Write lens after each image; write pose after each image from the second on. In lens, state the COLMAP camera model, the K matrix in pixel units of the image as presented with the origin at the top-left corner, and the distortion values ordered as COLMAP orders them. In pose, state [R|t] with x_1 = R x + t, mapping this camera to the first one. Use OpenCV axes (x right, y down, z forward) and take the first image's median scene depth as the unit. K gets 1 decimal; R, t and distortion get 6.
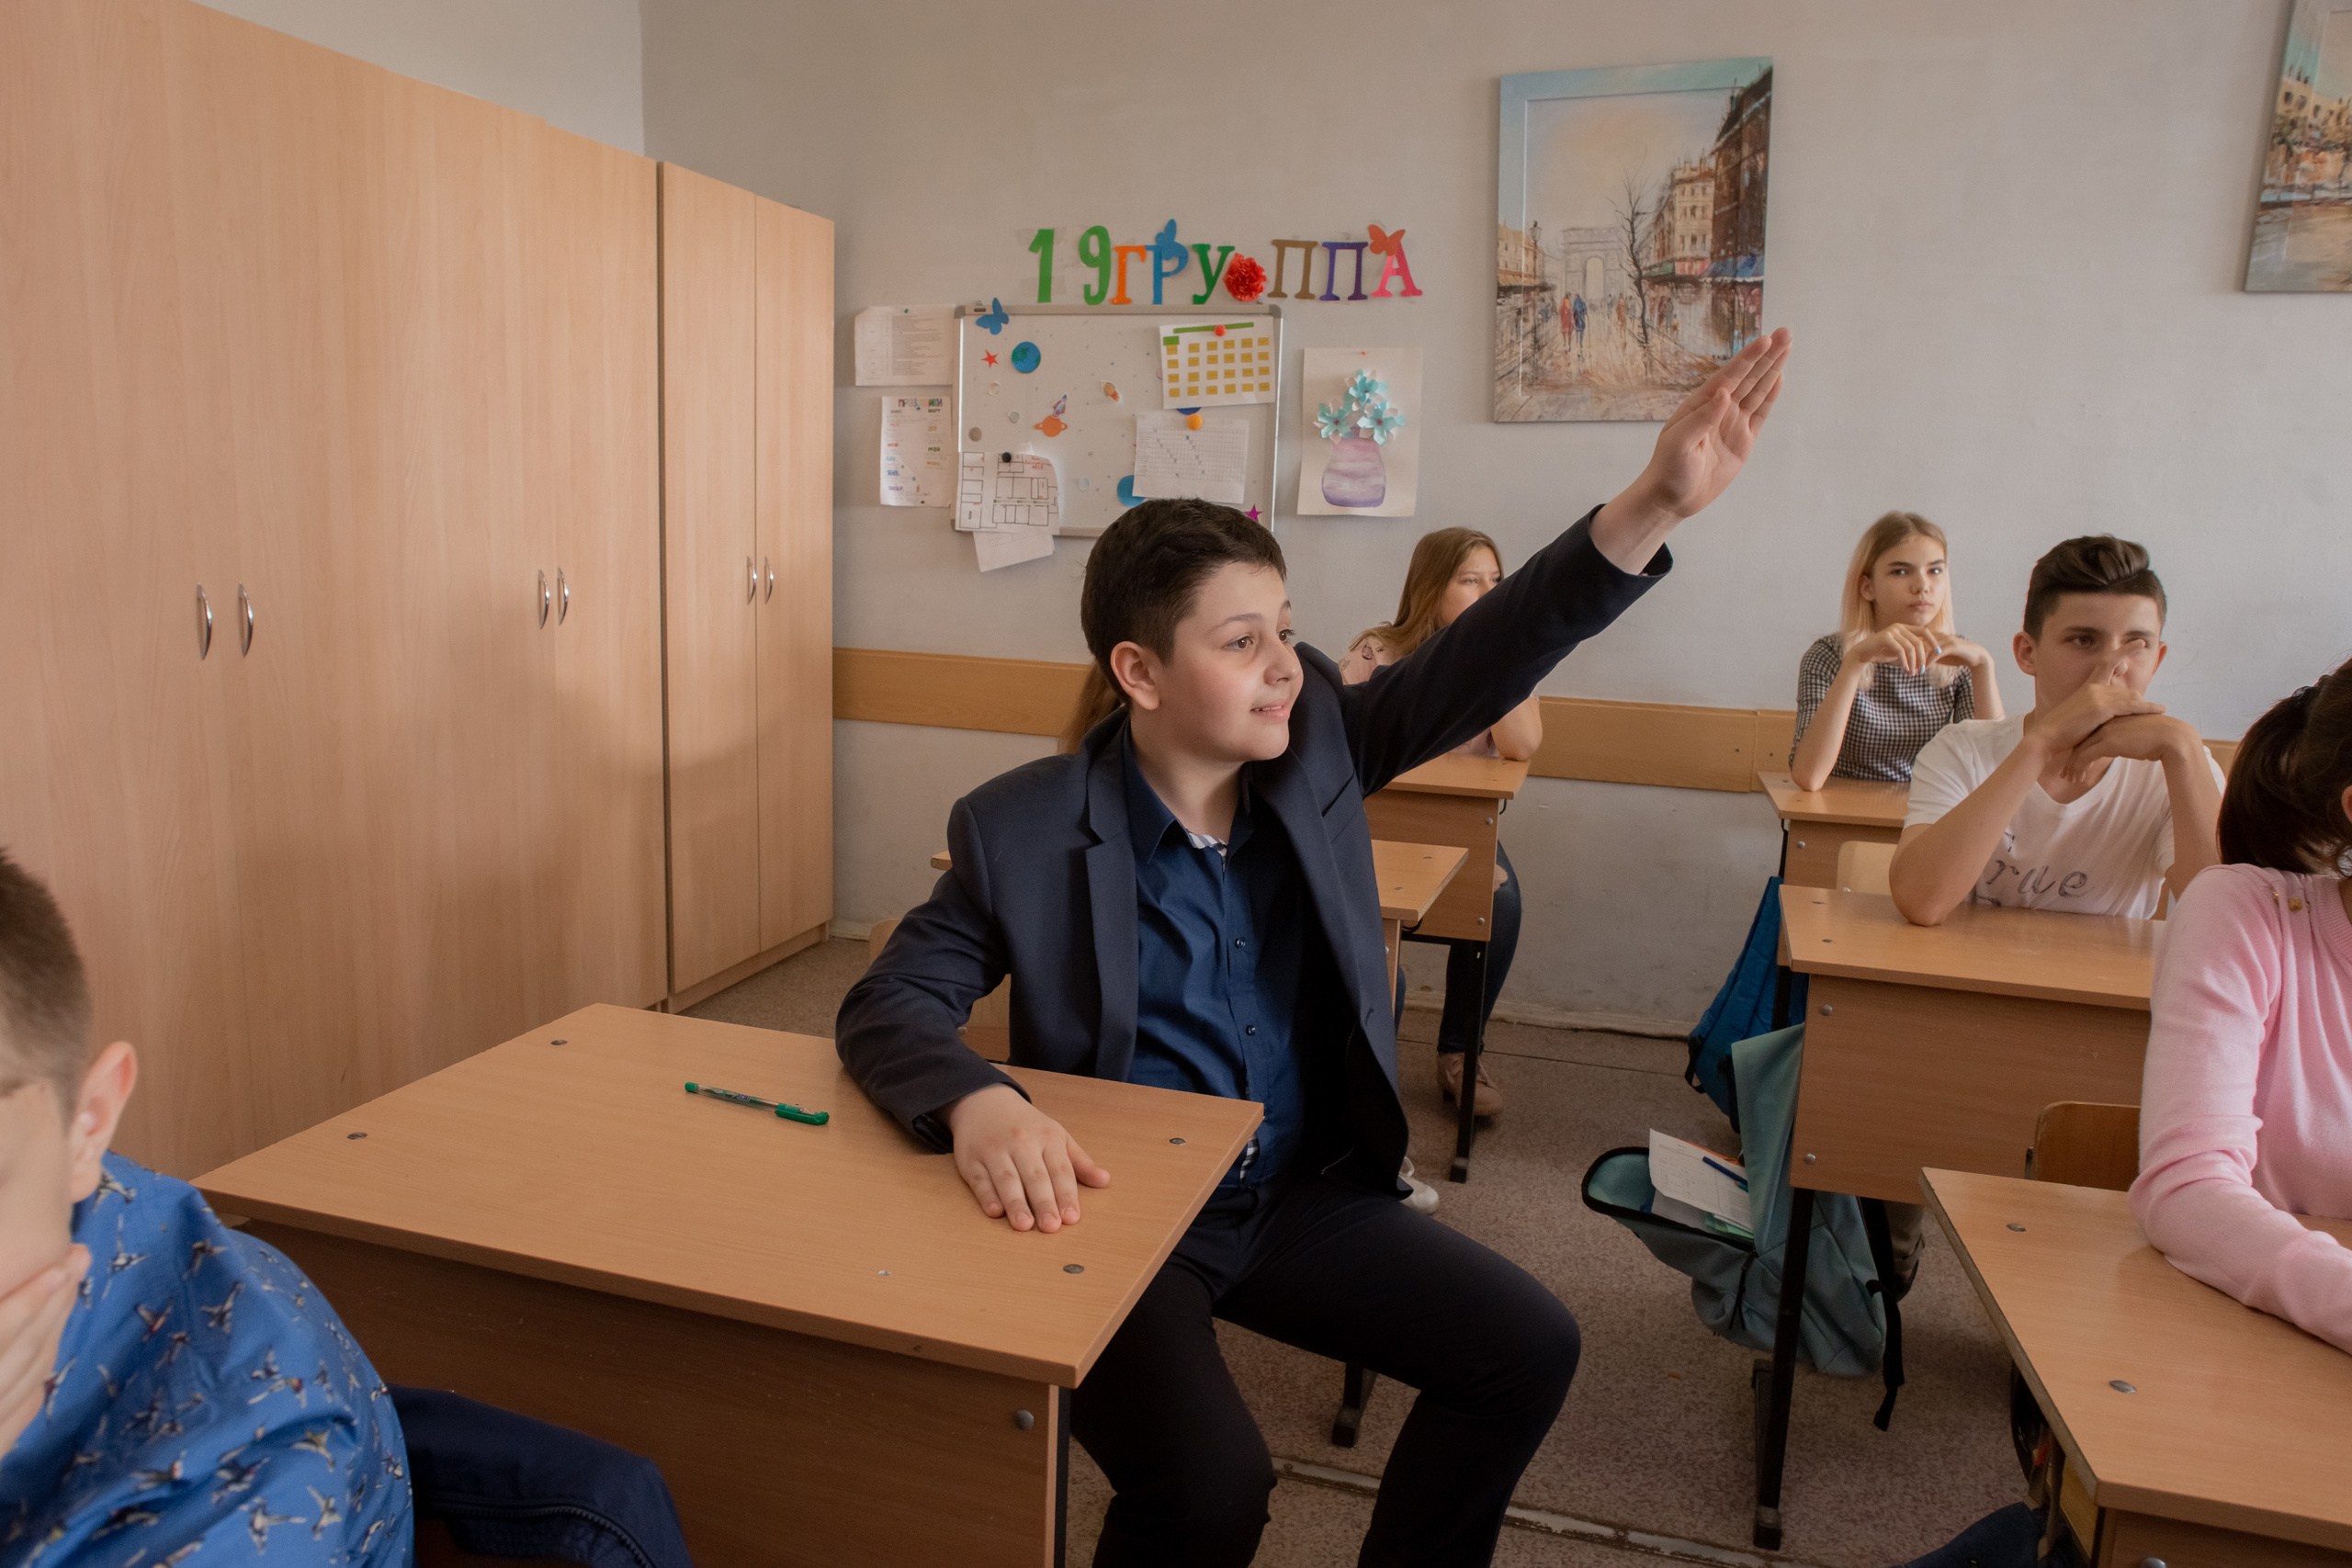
lens RADIAL K [[1628.4, 0, 1173.6], [0, 1628.4, 780.0], [0, 0, 1]] dist [-0.091753, 0.086274]
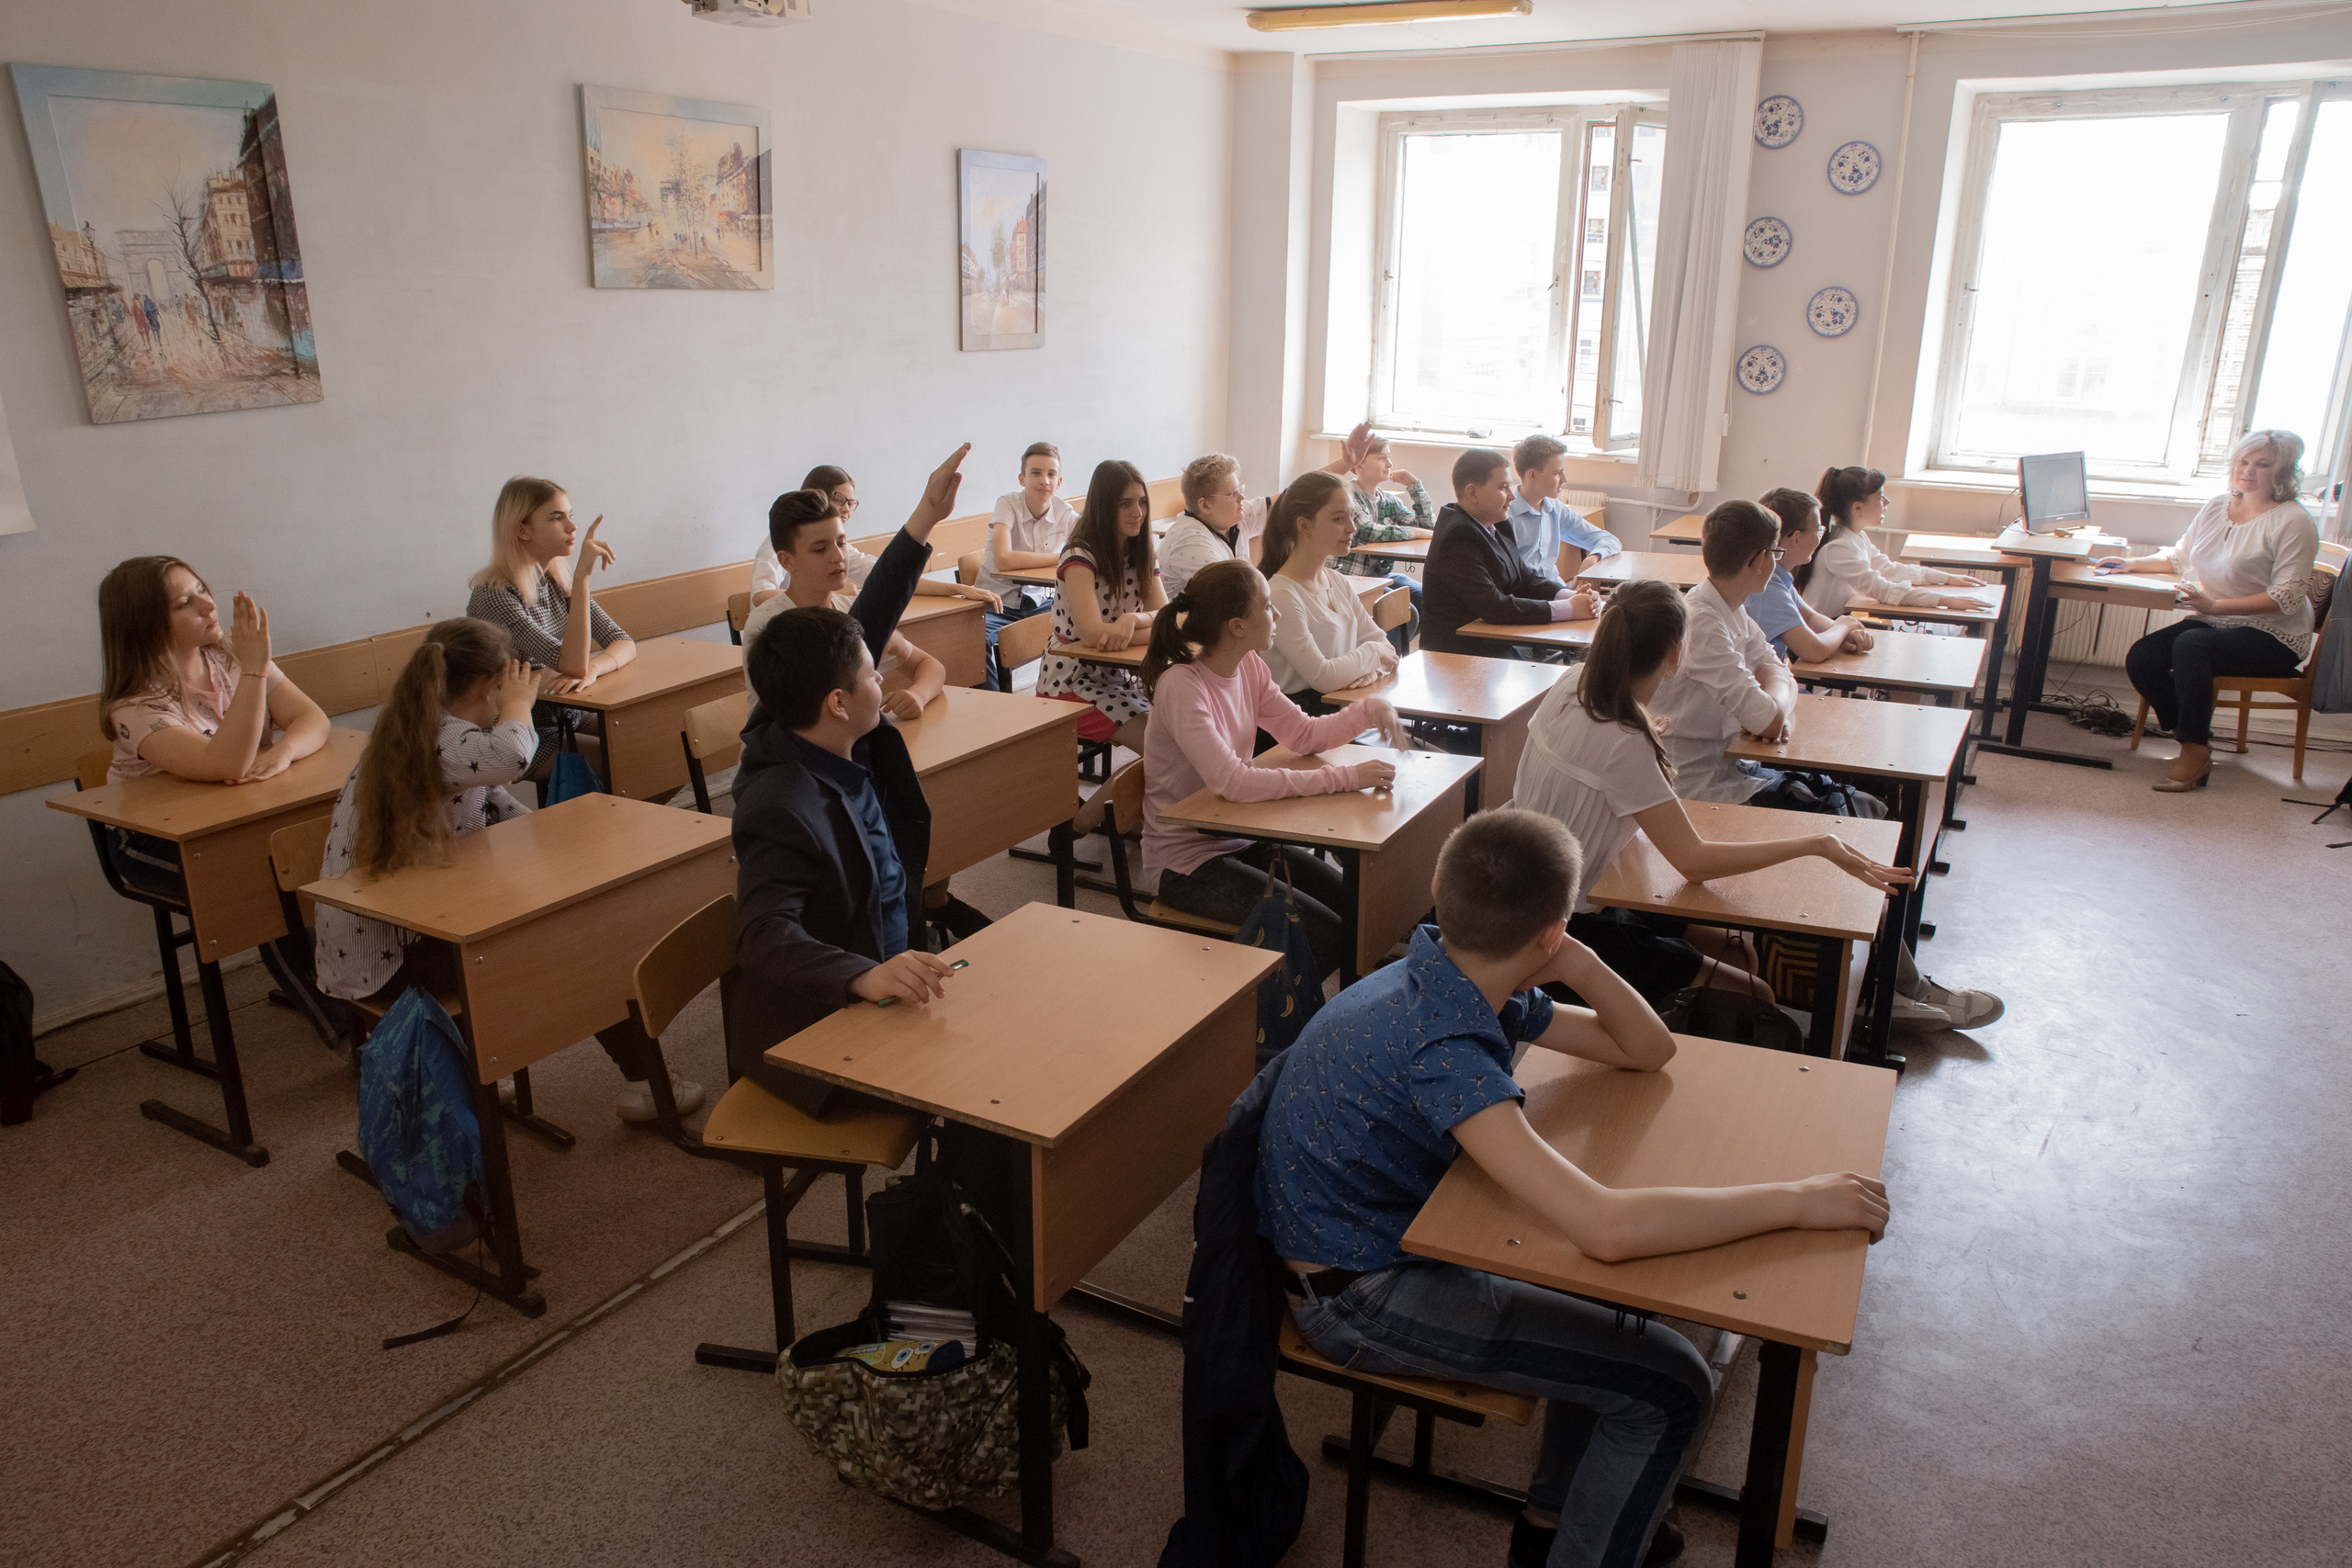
lens RADIAL K [[1628.4, 0, 1166.7], [0, 1628.4, 772.3], [0, 0, 1]] dist [-0.091753, 0.086274]
pose [[0.227170, -0.315461, 0.921346, -0.628687], [0.162957, 0.945055, 0.283400, -0.186115], [-0.960124, 0.085760, 0.266095, 0.106602]]
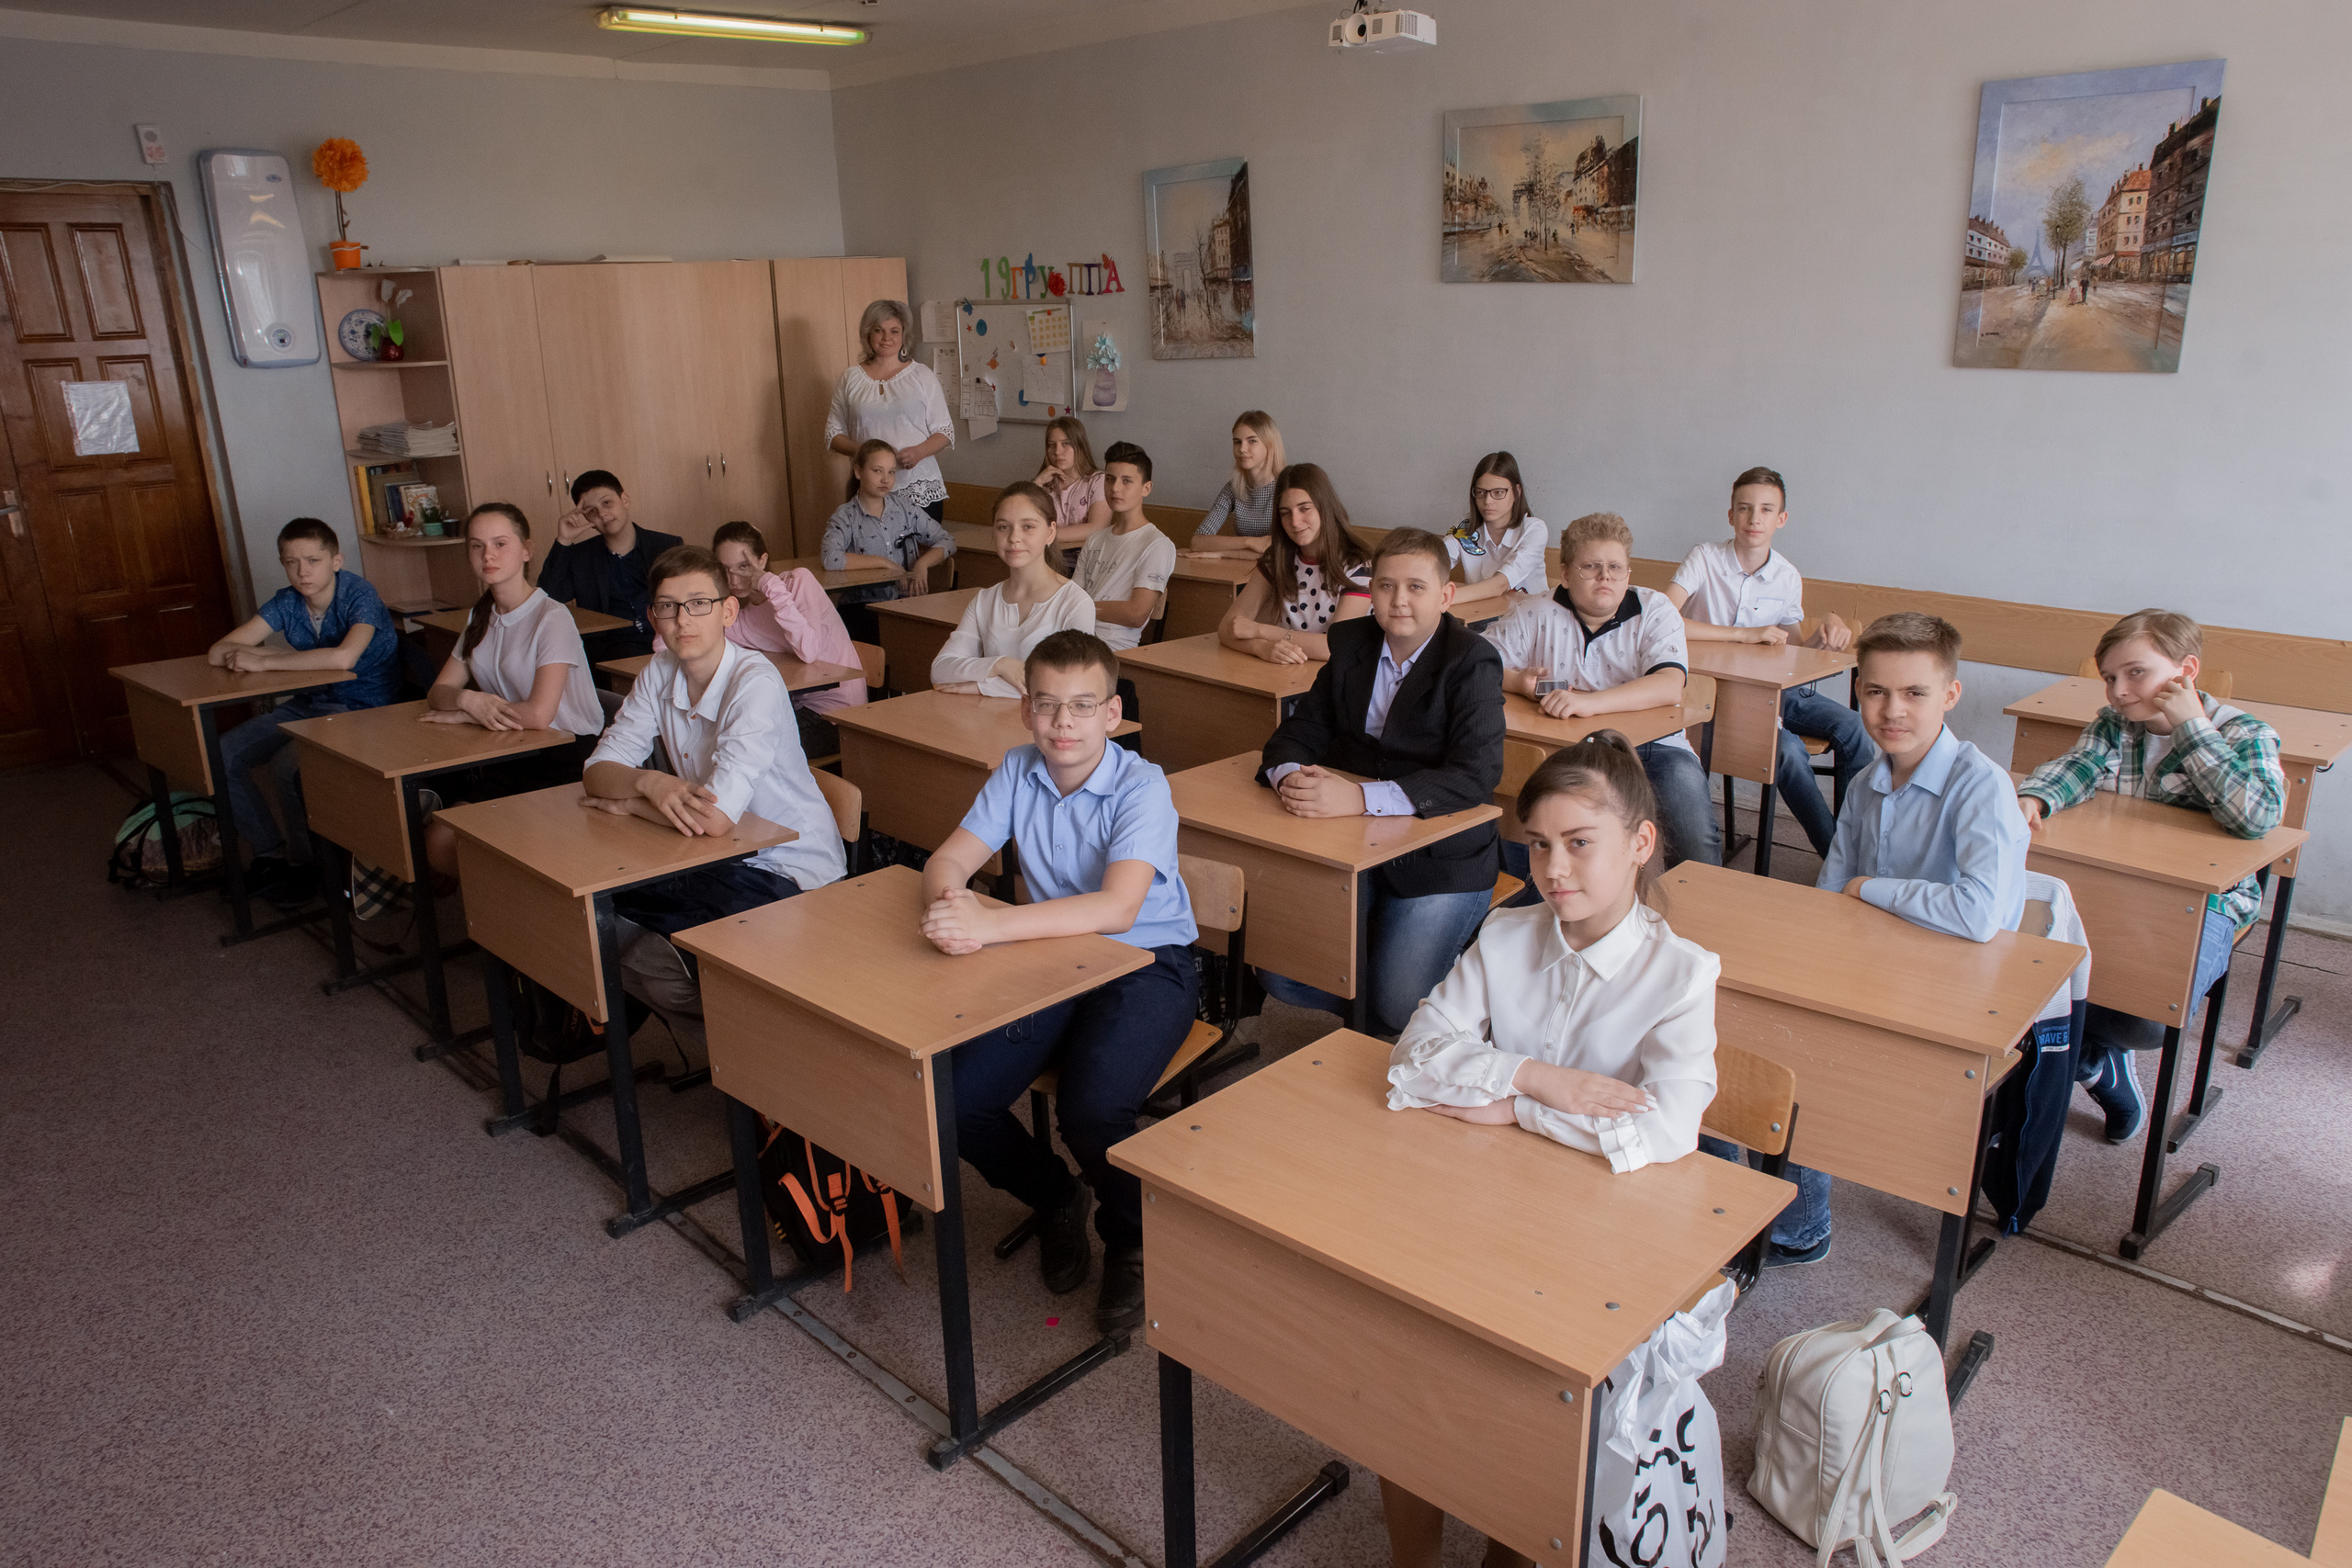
lens RADIAL K [[1628.4, 0, 1166.2], [0, 1628.4, 773.8], [0, 0, 1]] dist [-0.091753, 0.086274]
pose [[0.882543, 0.082106, -0.463008, 1.099559], [-0.024573, 0.991346, 0.128958, 0.010034], [0.469589, -0.102434, 0.876923, -0.666750]]
